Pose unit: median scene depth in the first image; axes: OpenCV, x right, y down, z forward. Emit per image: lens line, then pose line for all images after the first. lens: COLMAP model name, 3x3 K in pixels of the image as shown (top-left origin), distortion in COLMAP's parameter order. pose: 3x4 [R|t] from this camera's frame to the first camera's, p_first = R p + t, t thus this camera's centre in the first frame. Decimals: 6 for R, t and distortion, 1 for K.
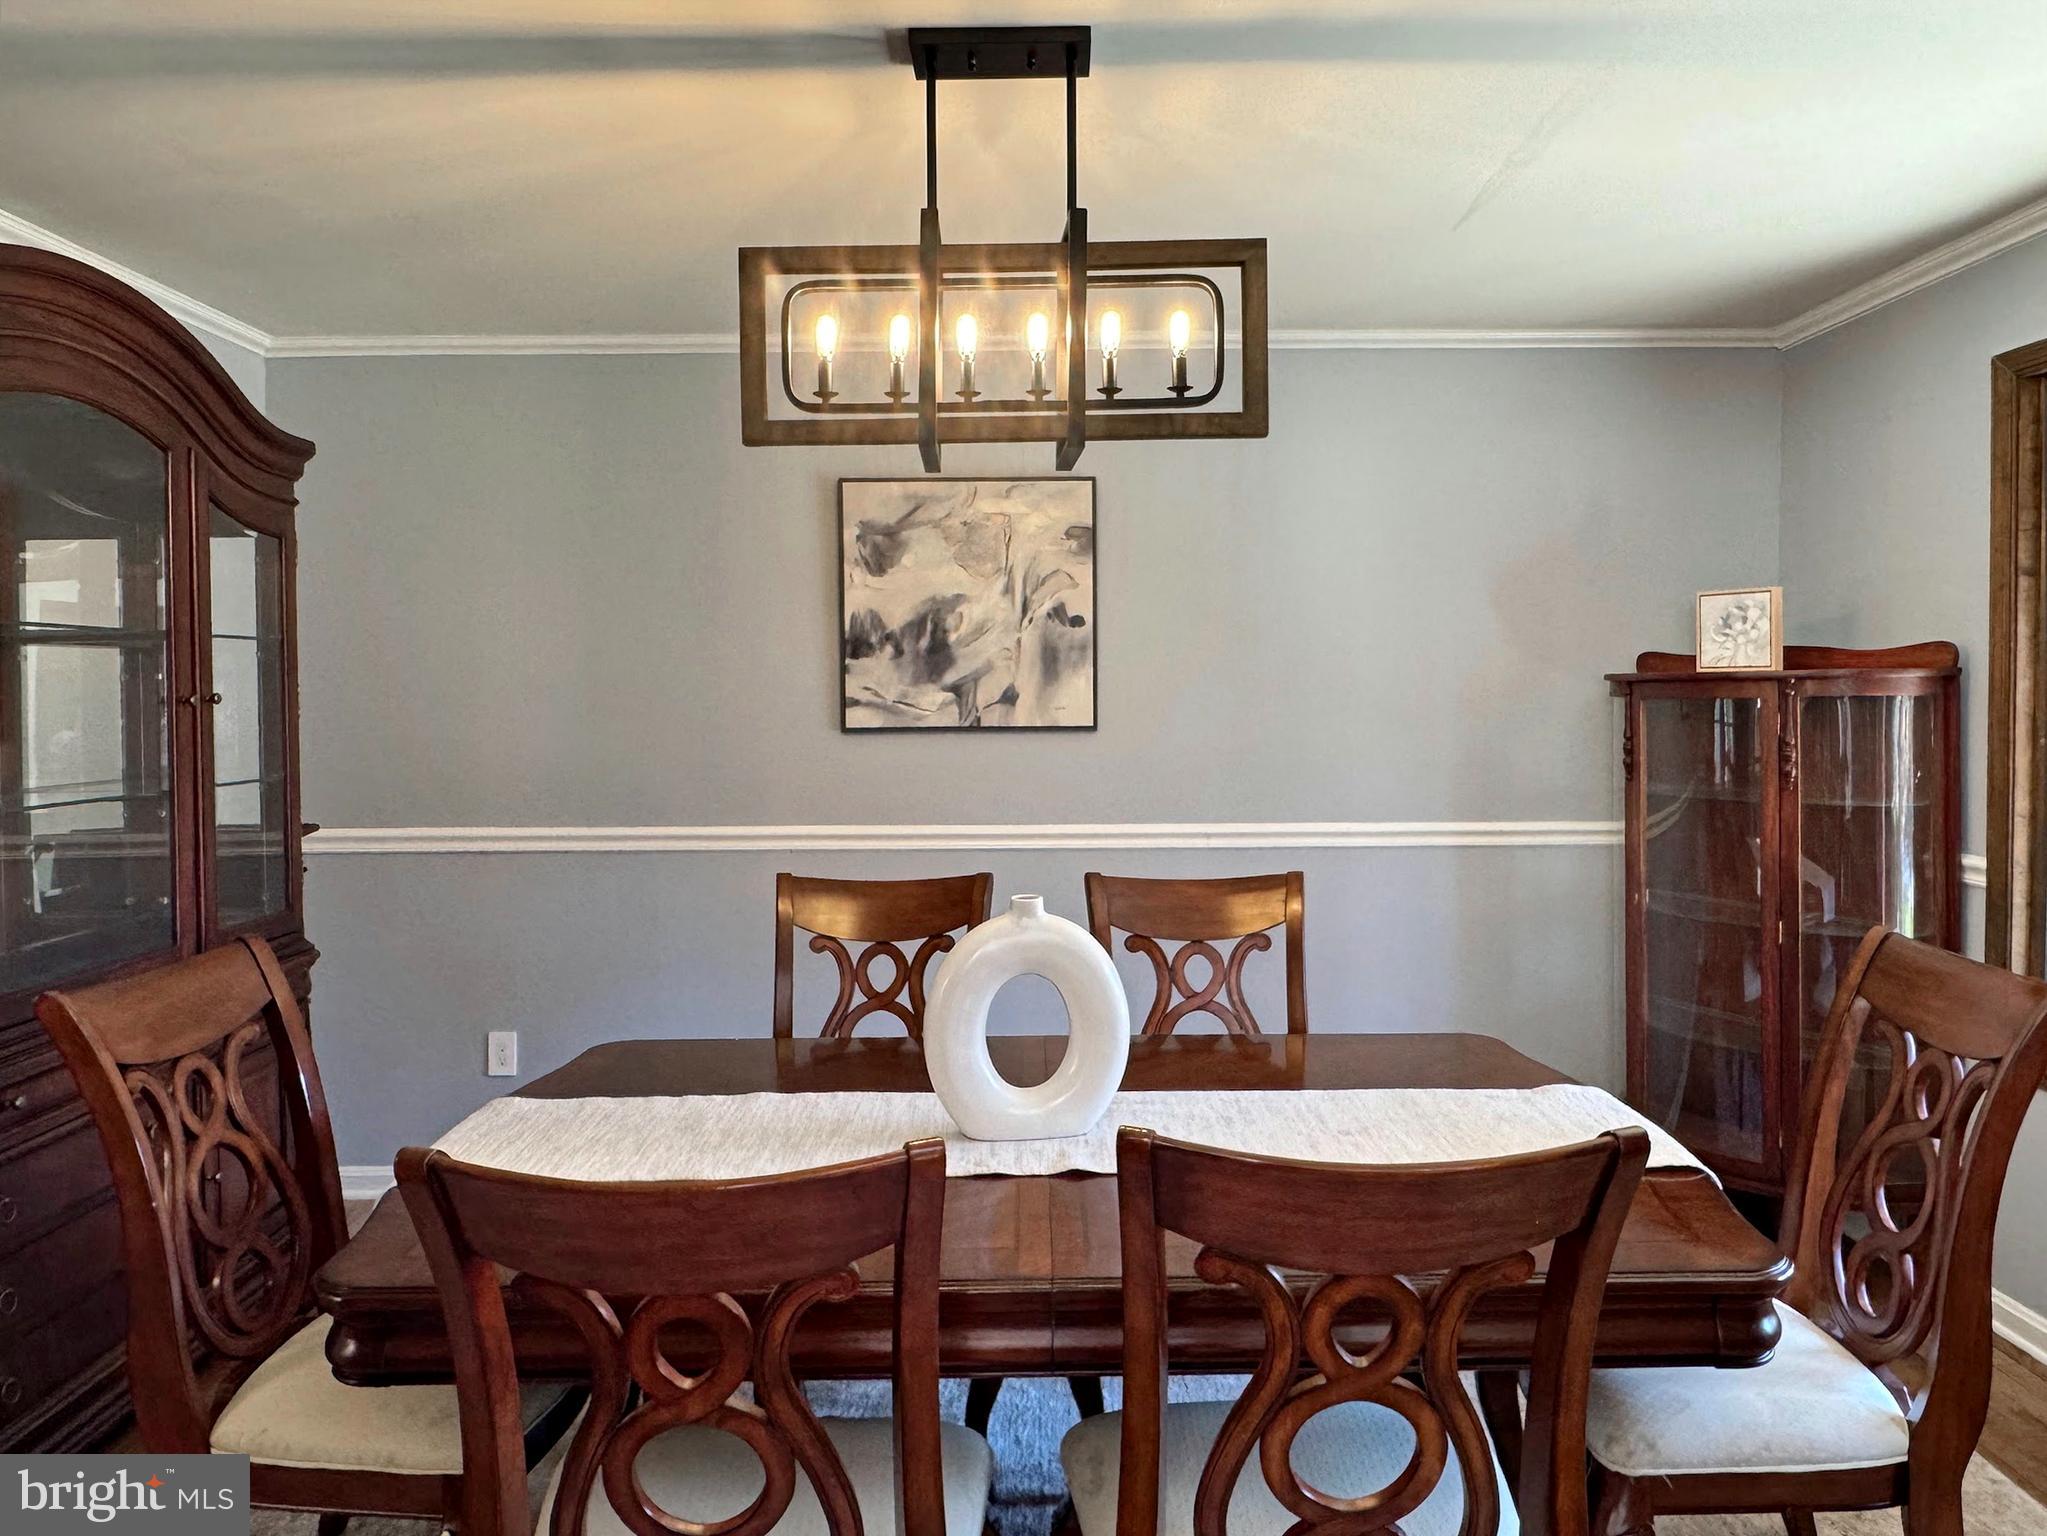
lens RADIAL K [[1381.8, 0, 1029.0], [0, 1381.8, 683.8], [0, 0, 1]] dist [-0.005475, 0.009827]
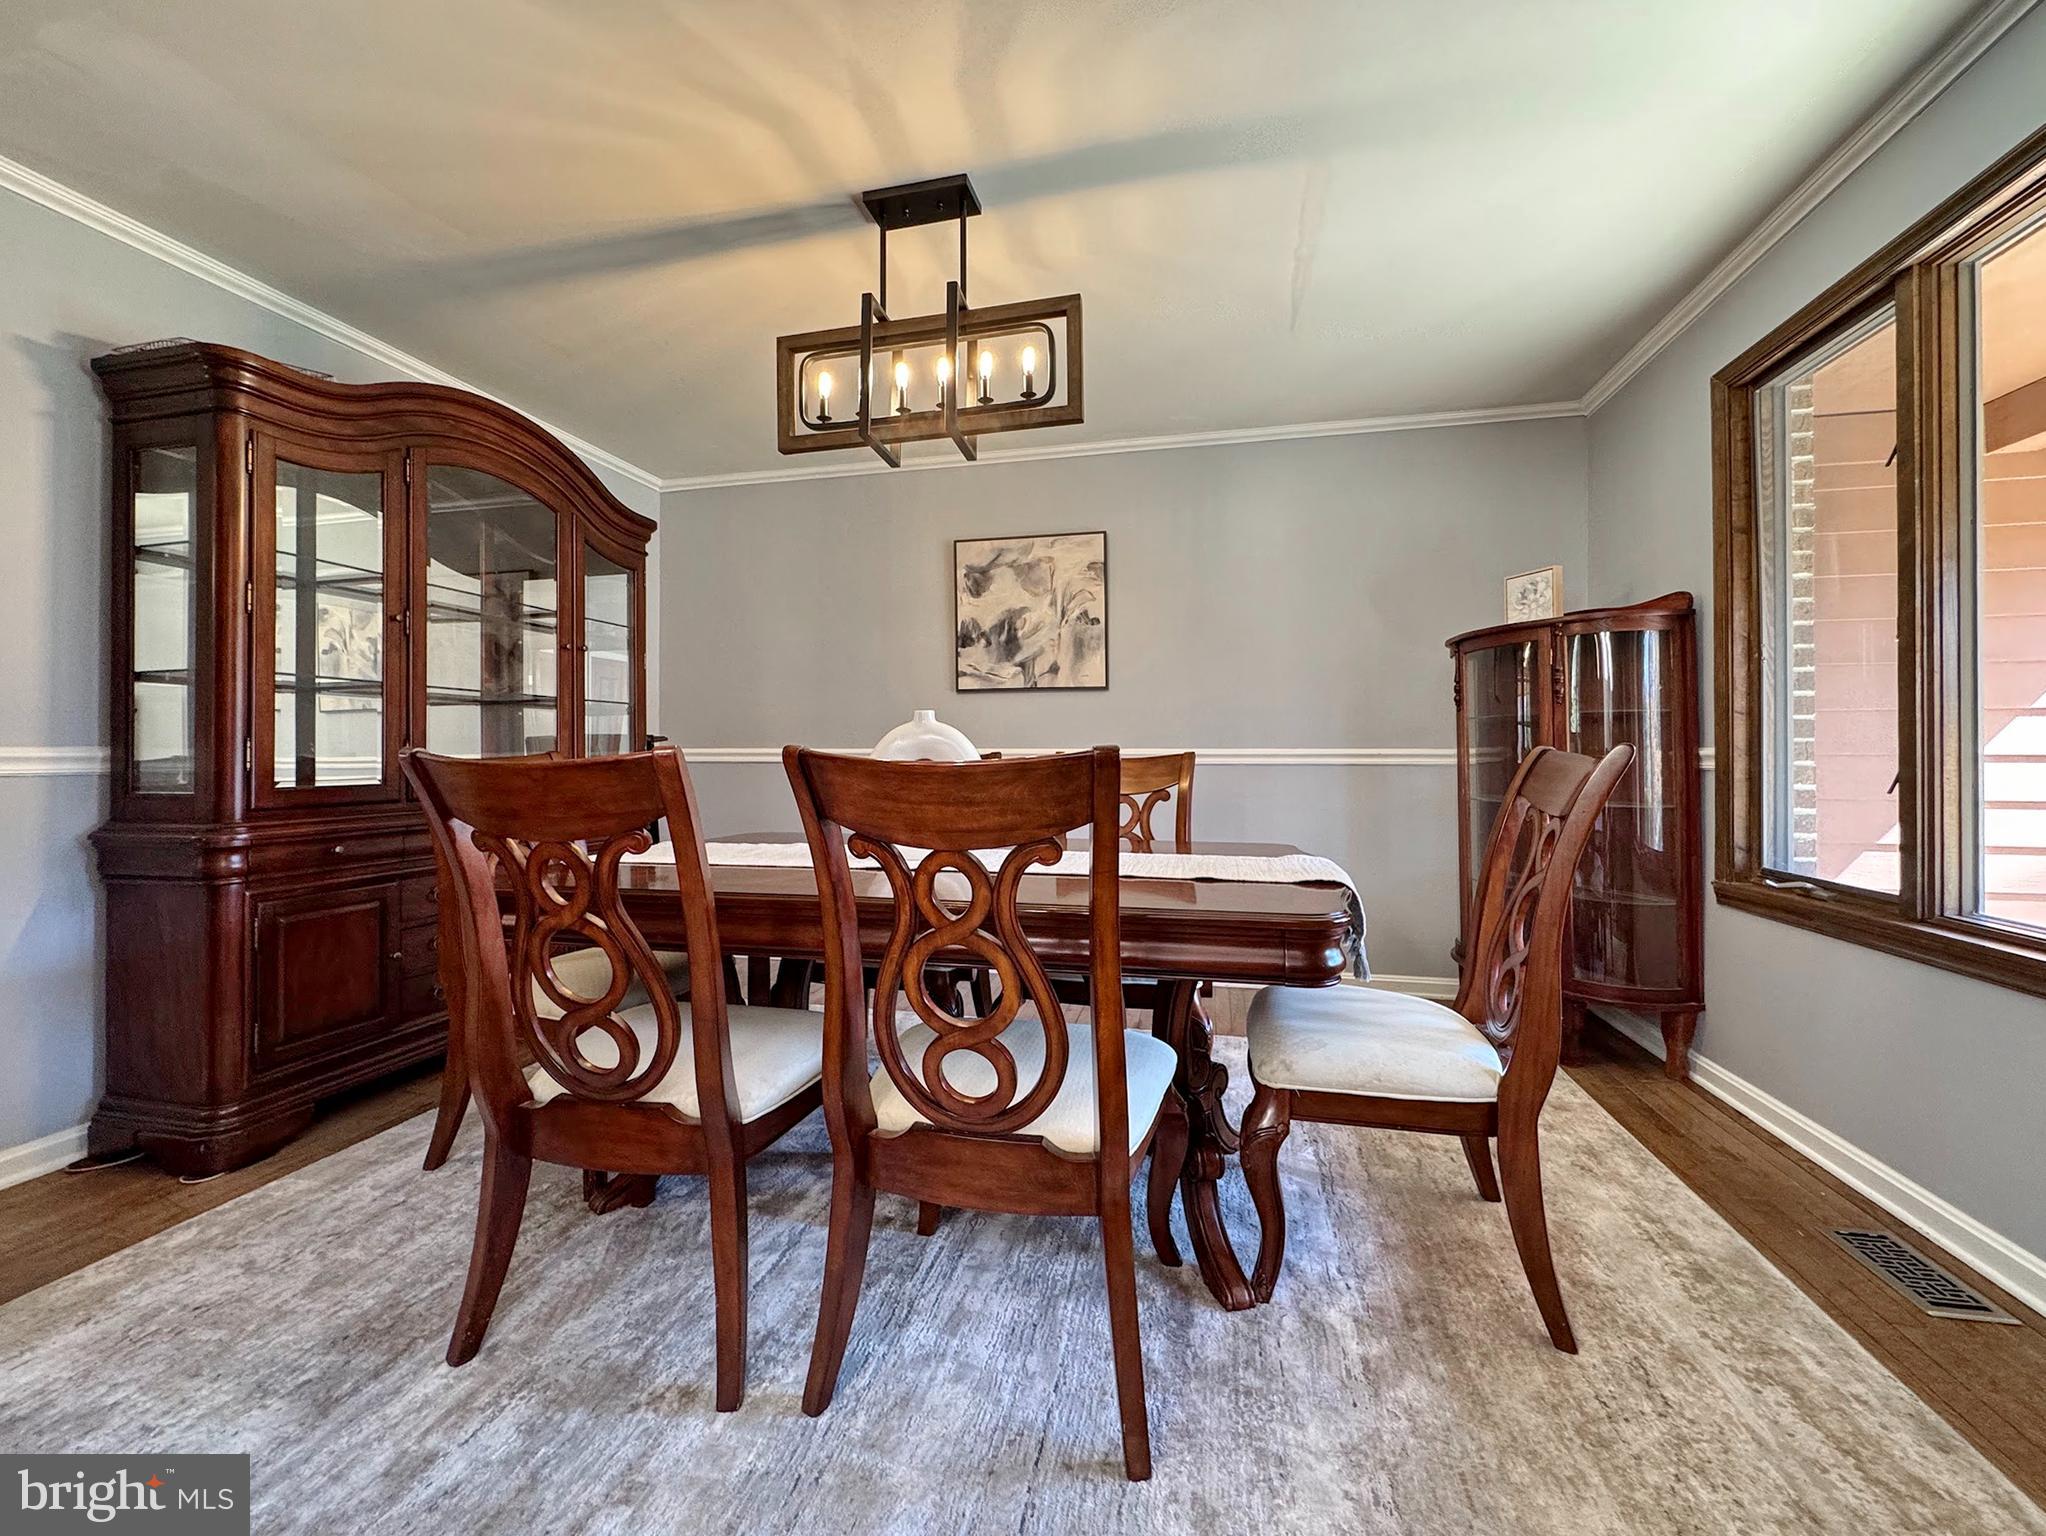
lens RADIAL K [[824.0, 0, 1022.8], [0, 824.0, 728.8], [0, 0, 1]] dist [-0.000819, 0.000049]
pose [[0.972526, 0.000671, -0.232794, 0.230670], [-0.006790, 0.999652, -0.025486, 0.137329], [0.232696, 0.026367, 0.972192, 0.063771]]
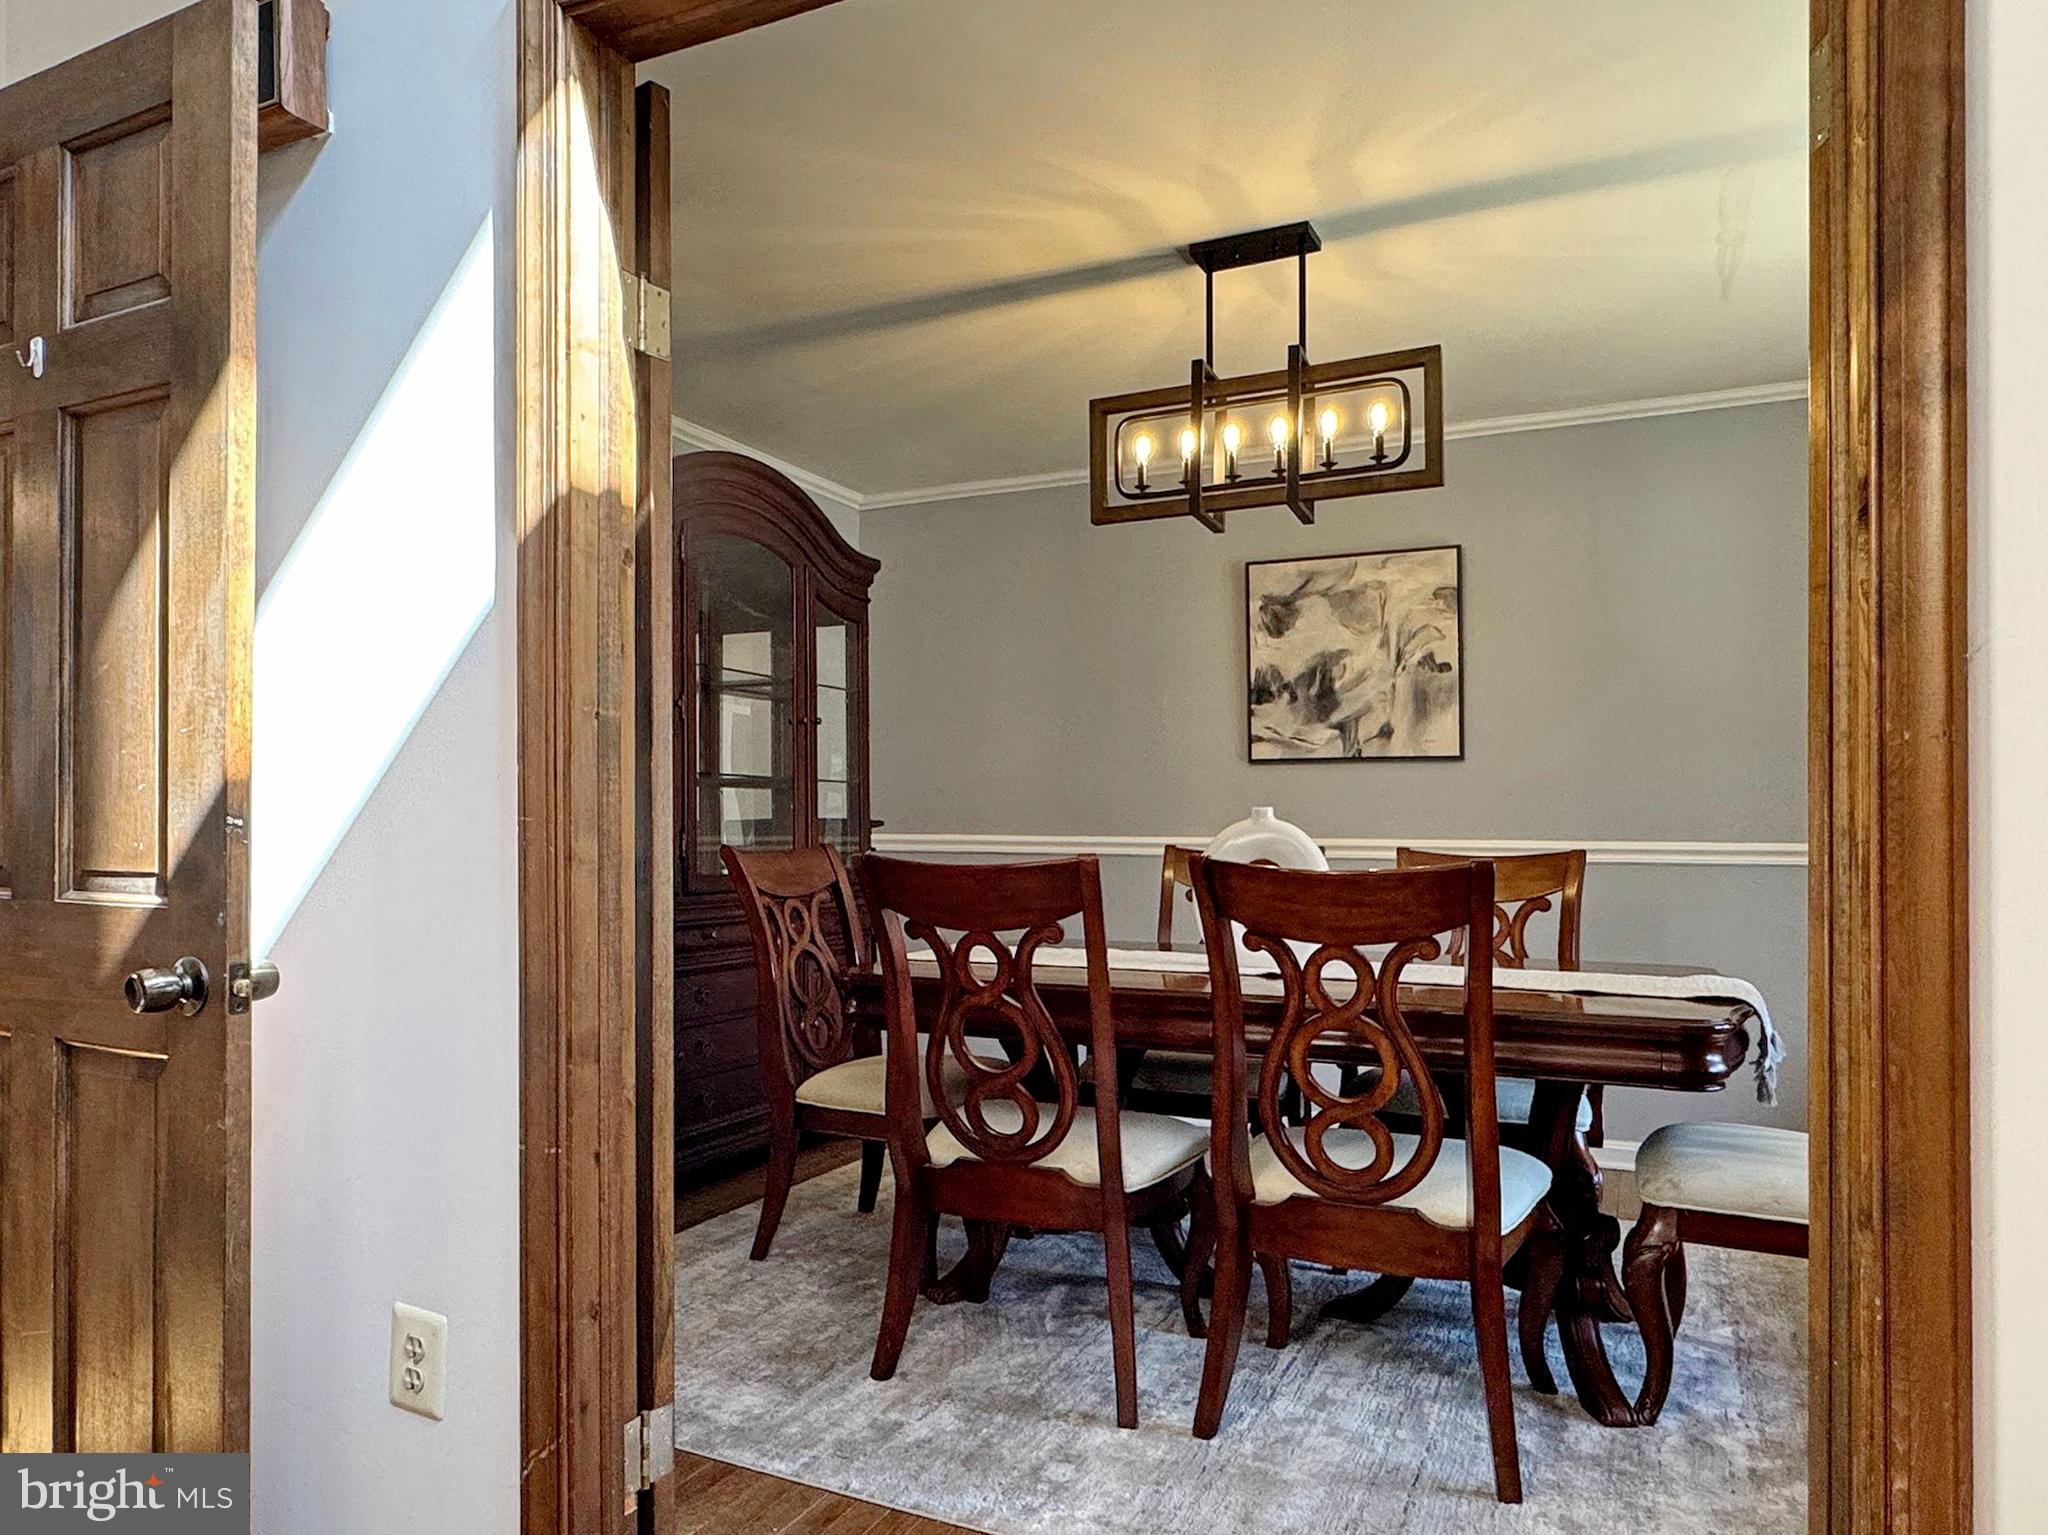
lens RADIAL K [[1394.1, 0, 921.0], [0, 1394.1, 796.3], [0, 0, 1]] dist [-0.009480, 0.004916]
pose [[0.881402, 0.002155, -0.472361, 0.266093], [-0.011330, 0.999798, -0.016580, 0.118323], [0.472230, 0.019966, 0.881249, -0.347569]]
